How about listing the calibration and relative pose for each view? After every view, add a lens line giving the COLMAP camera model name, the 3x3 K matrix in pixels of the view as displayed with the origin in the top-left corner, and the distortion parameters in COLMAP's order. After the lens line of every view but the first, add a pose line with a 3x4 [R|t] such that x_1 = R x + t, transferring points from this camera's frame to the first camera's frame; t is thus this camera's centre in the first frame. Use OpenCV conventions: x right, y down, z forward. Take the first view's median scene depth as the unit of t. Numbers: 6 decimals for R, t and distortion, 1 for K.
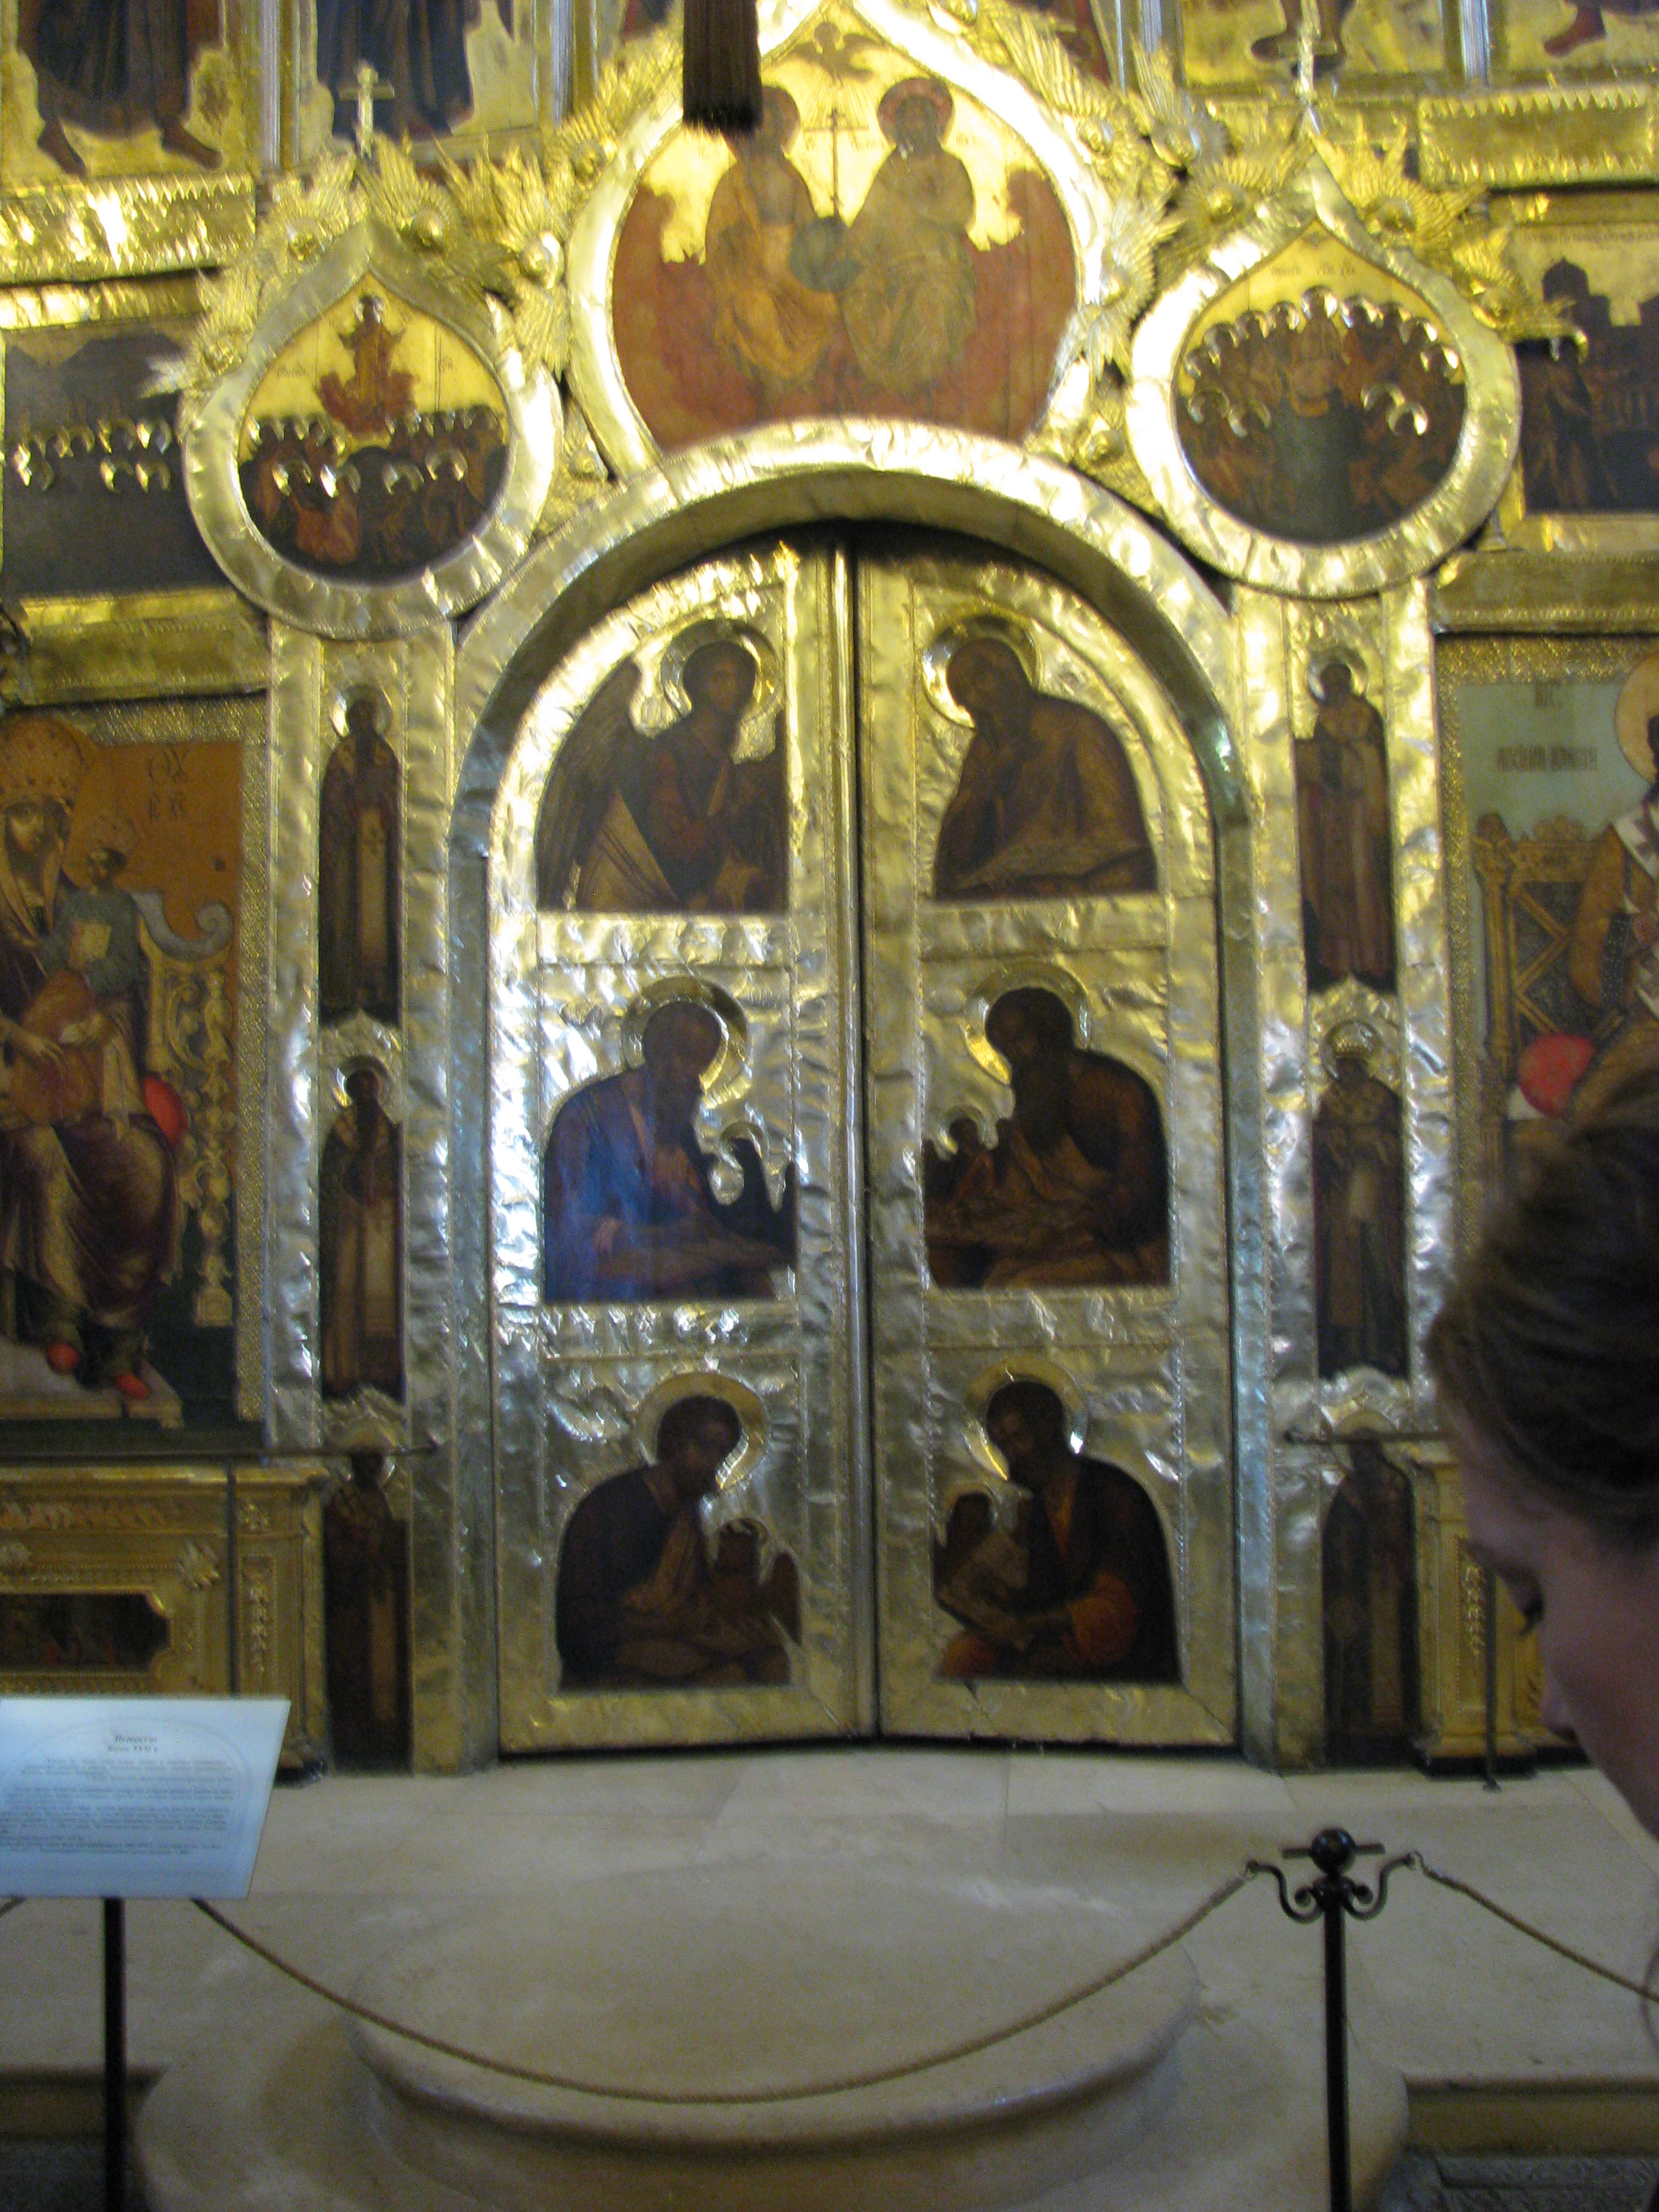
lens RADIAL K [[2388.9, 0, 837.8], [0, 2388.9, 1082.7], [0, 0, 1]] dist [-0.162717, 0.000000]
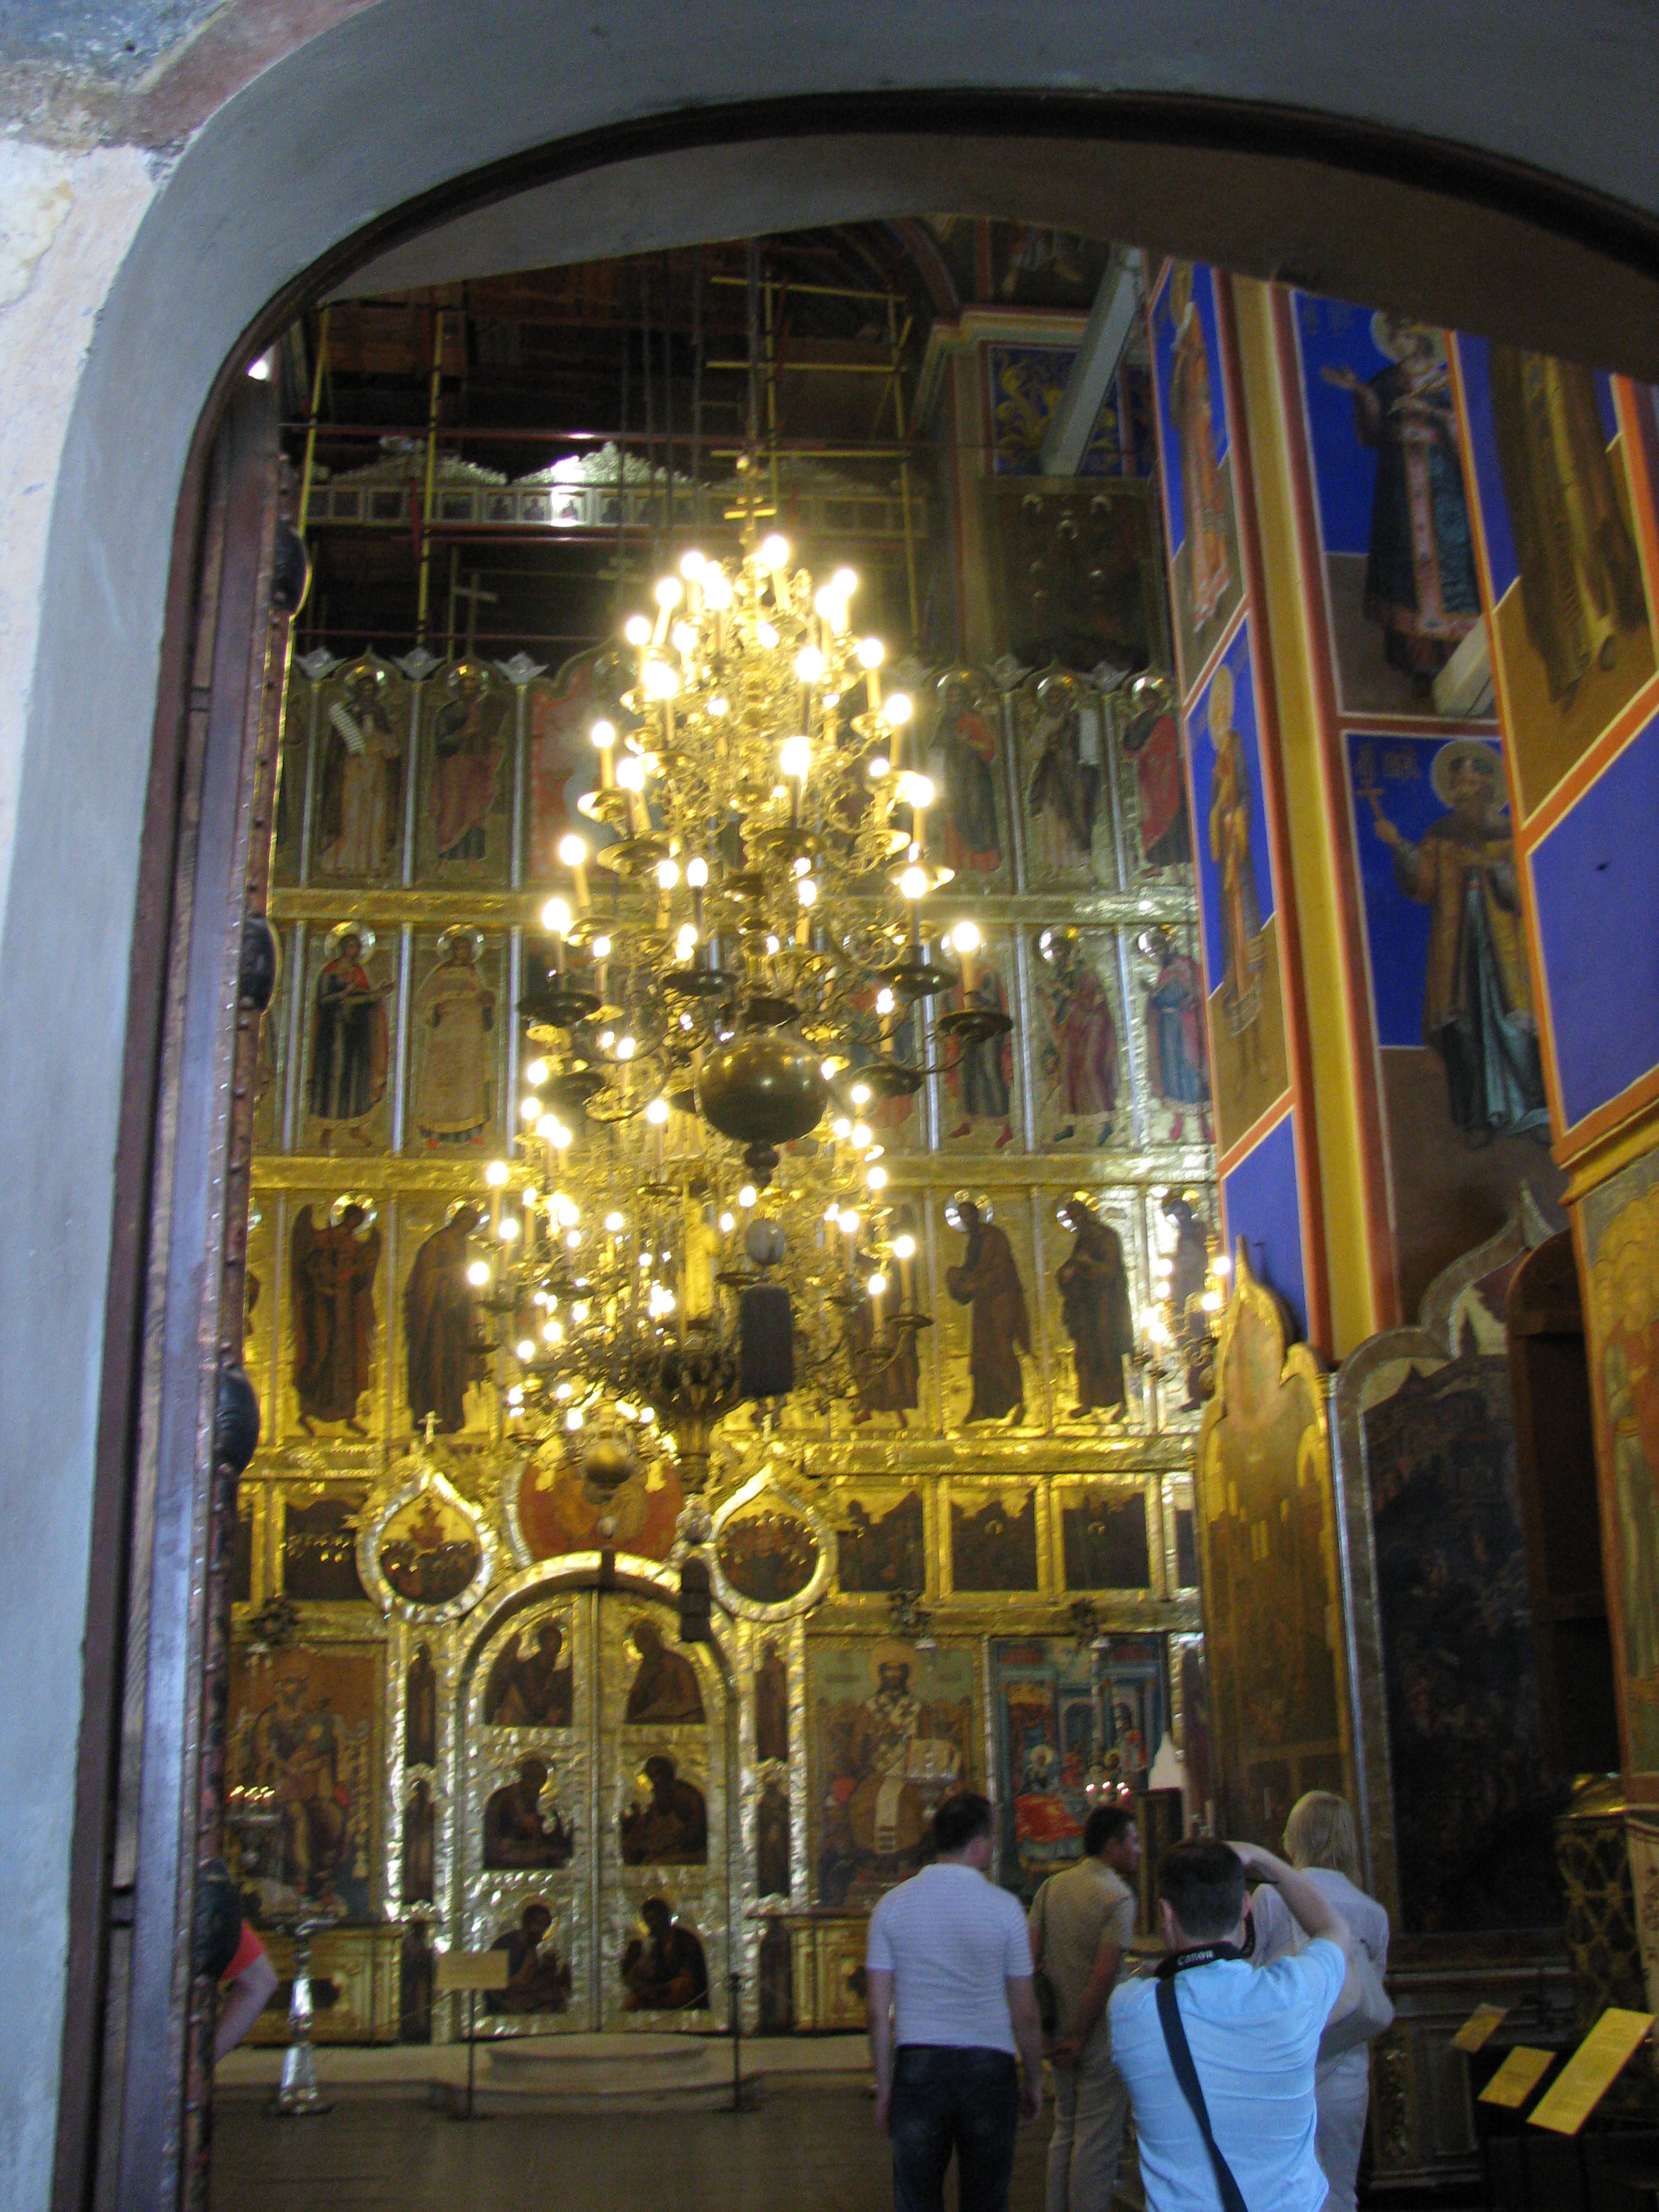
lens RADIAL K [[2388.9, 0, 836.7], [0, 2388.9, 1117.0], [0, 0, 1]] dist [-0.162717, 0.000000]
pose [[0.980422, 0.054909, 0.189097, -0.282447], [-0.011303, 0.974443, -0.224350, -0.153712], [-0.196583, 0.217820, 0.955986, -1.862978]]
